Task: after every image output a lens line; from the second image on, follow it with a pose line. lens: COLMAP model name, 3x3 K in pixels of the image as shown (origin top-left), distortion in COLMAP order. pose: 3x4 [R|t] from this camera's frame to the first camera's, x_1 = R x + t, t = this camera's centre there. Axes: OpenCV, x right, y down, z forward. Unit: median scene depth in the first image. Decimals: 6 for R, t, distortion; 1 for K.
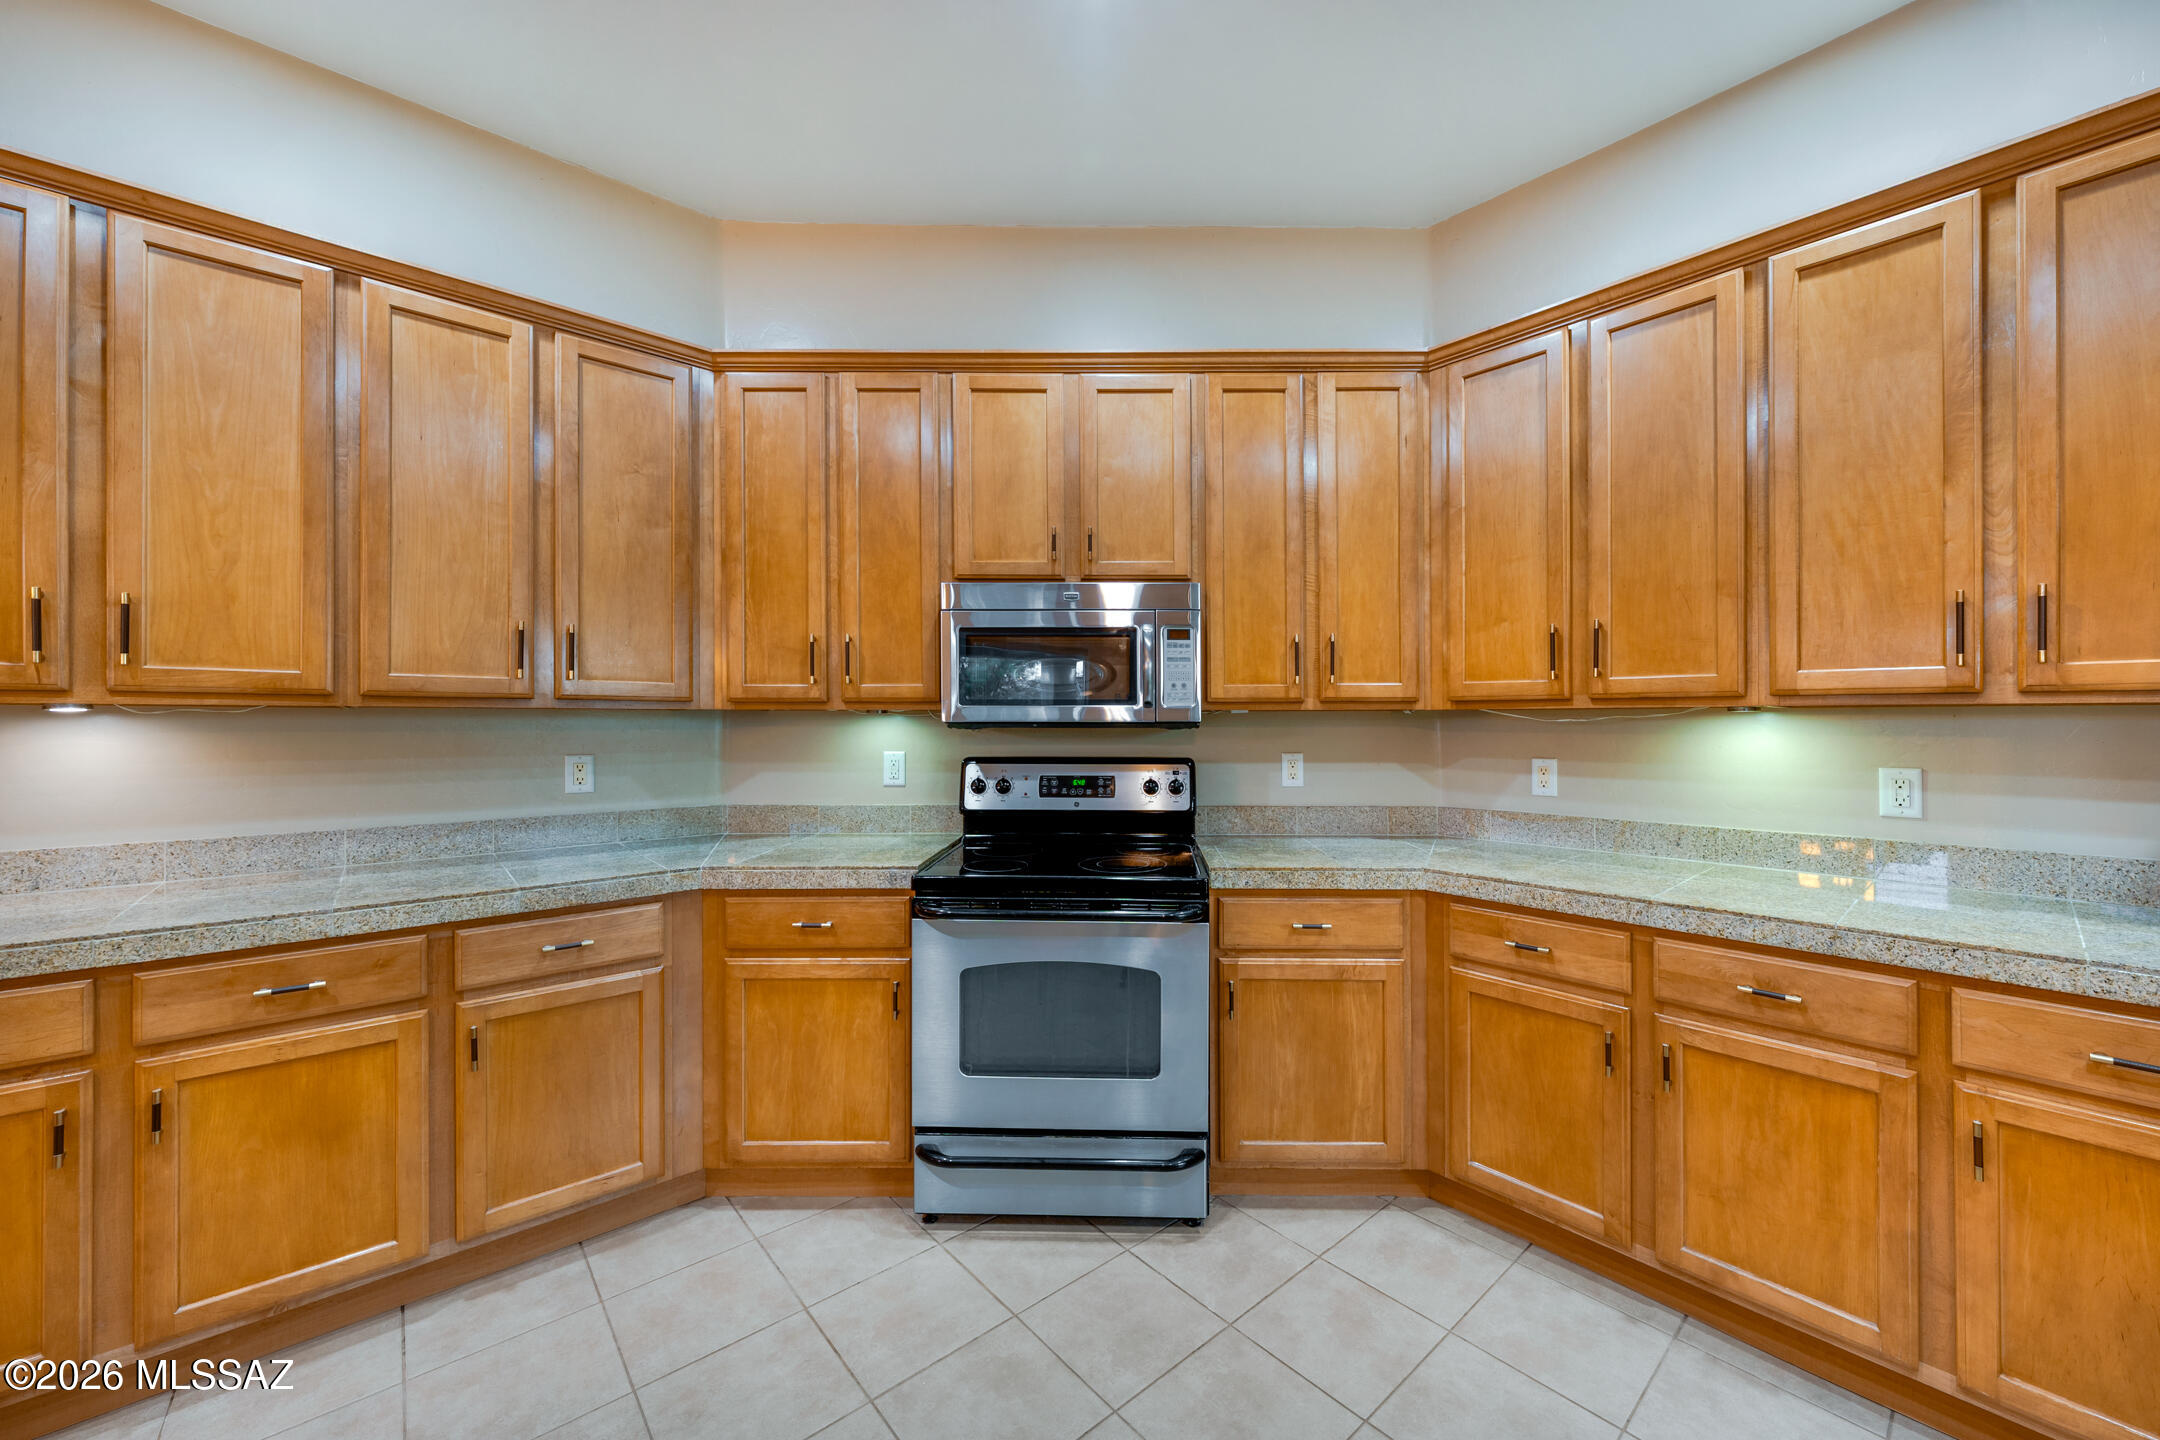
lens RADIAL K [[811.7, 0, 1081.9], [0, 811.7, 720.4], [0, 0, 1]] dist [0.001327, -0.000268]
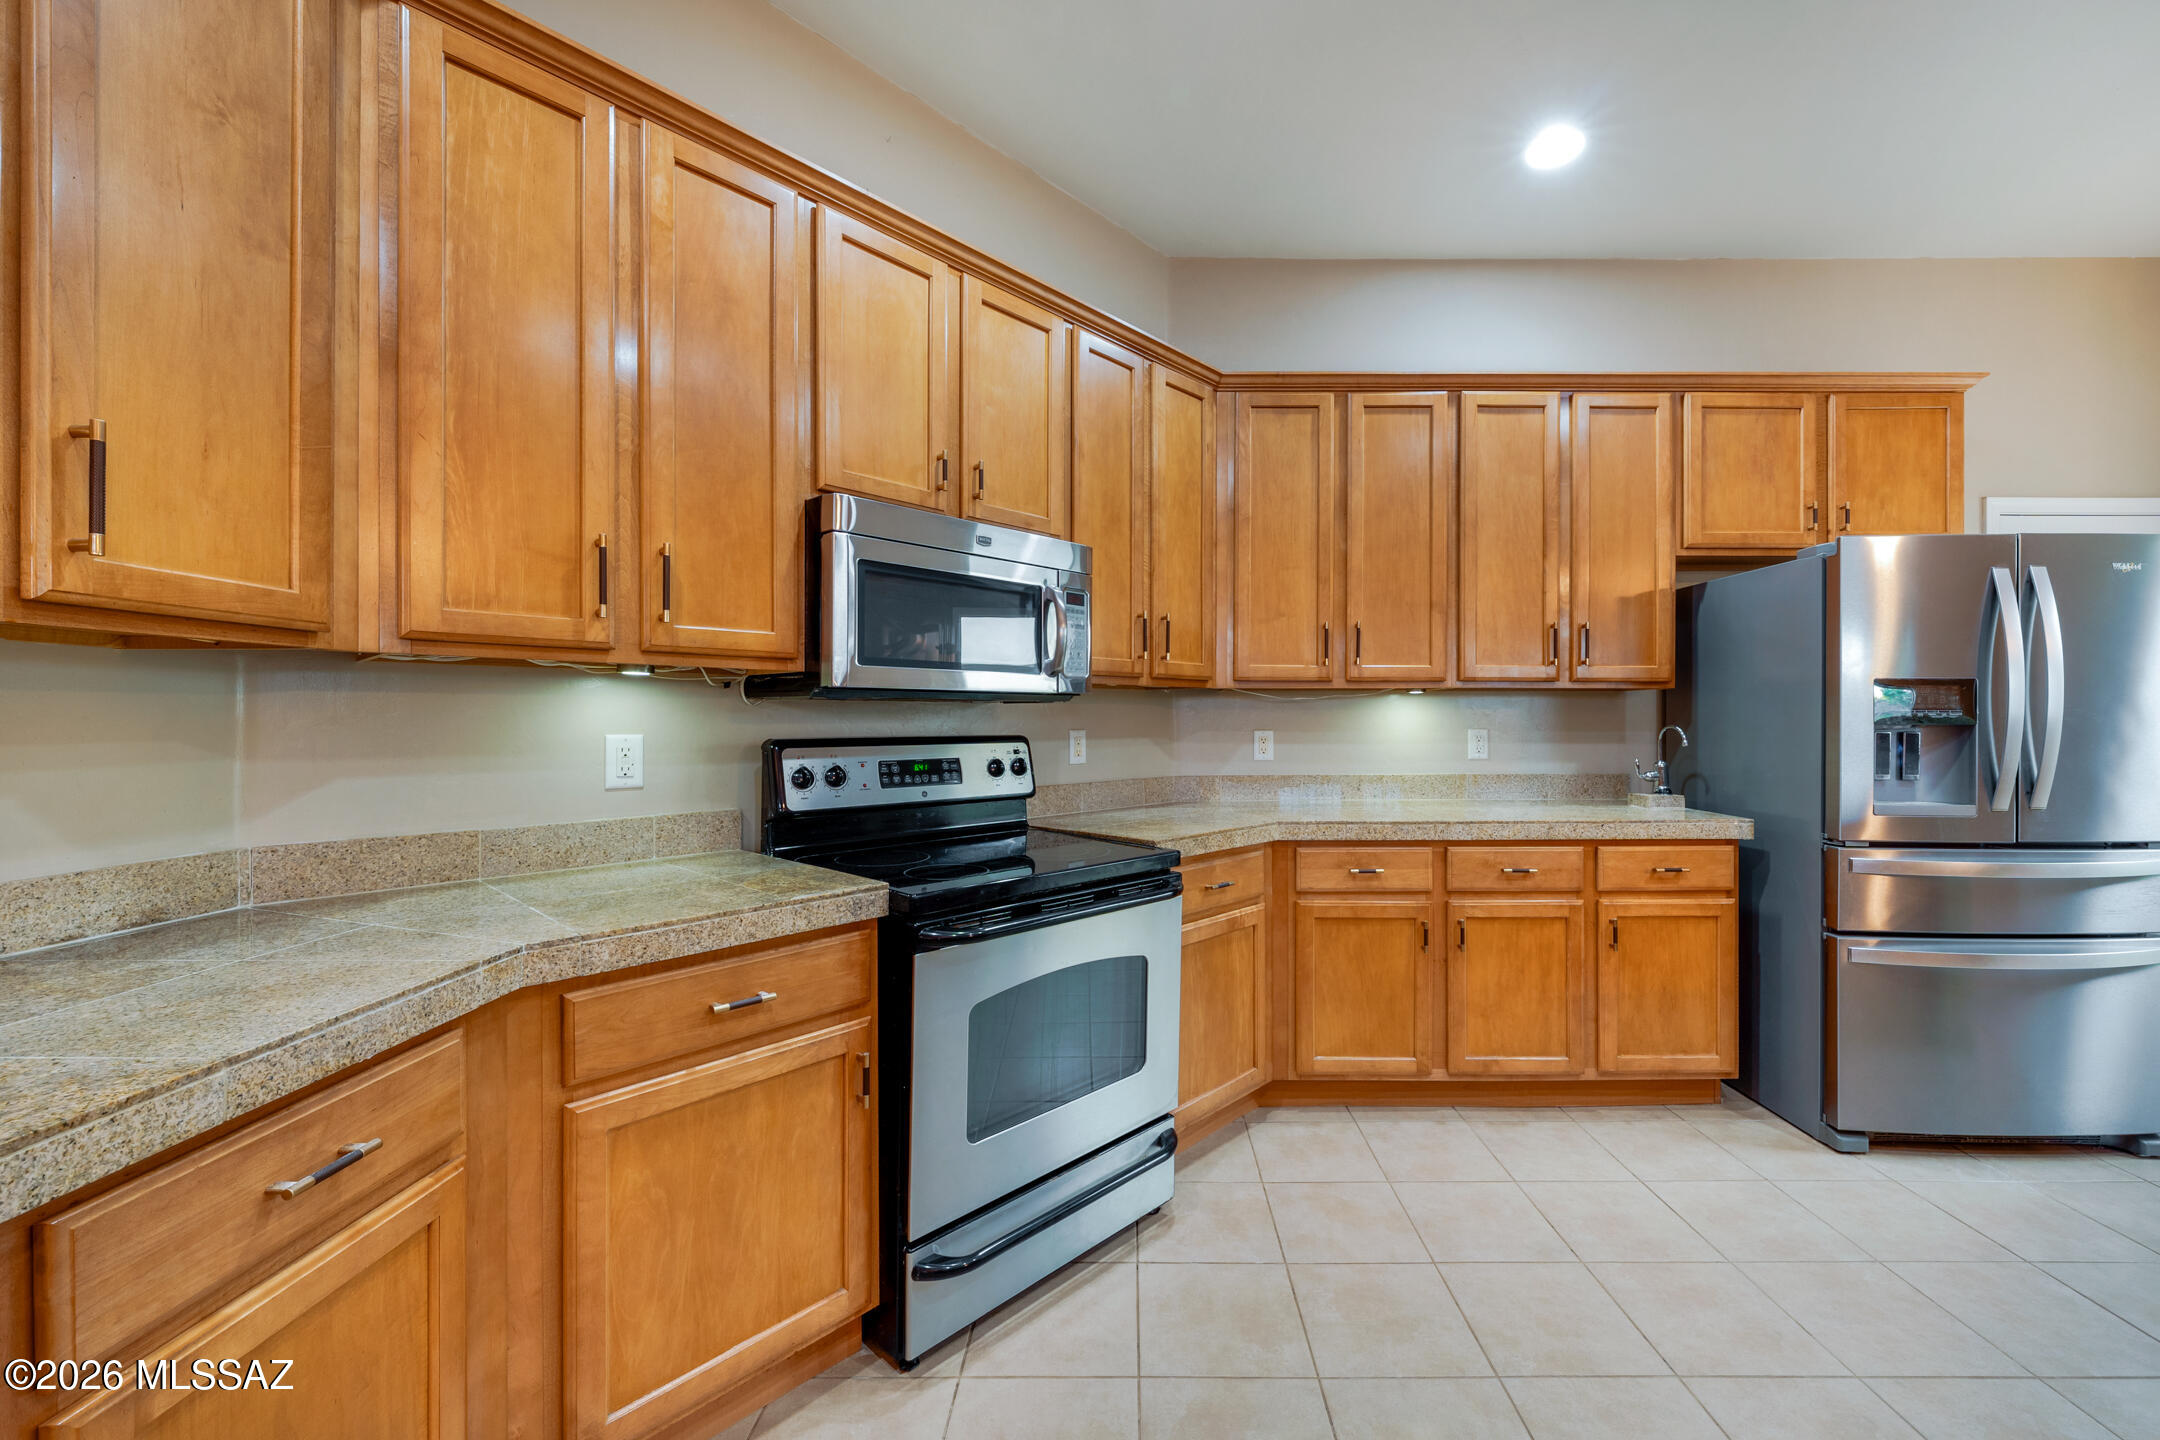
lens RADIAL K [[870.2, 0, 1083.9], [0, 870.2, 717.3], [0, 0, 1]] dist [0.001947, -0.001025]
pose [[0.664011, 0.002216, 0.747719, -0.654641], [-0.001819, 0.999997, -0.001348, 0.032186], [-0.747720, -0.000465, 0.664013, 0.353489]]
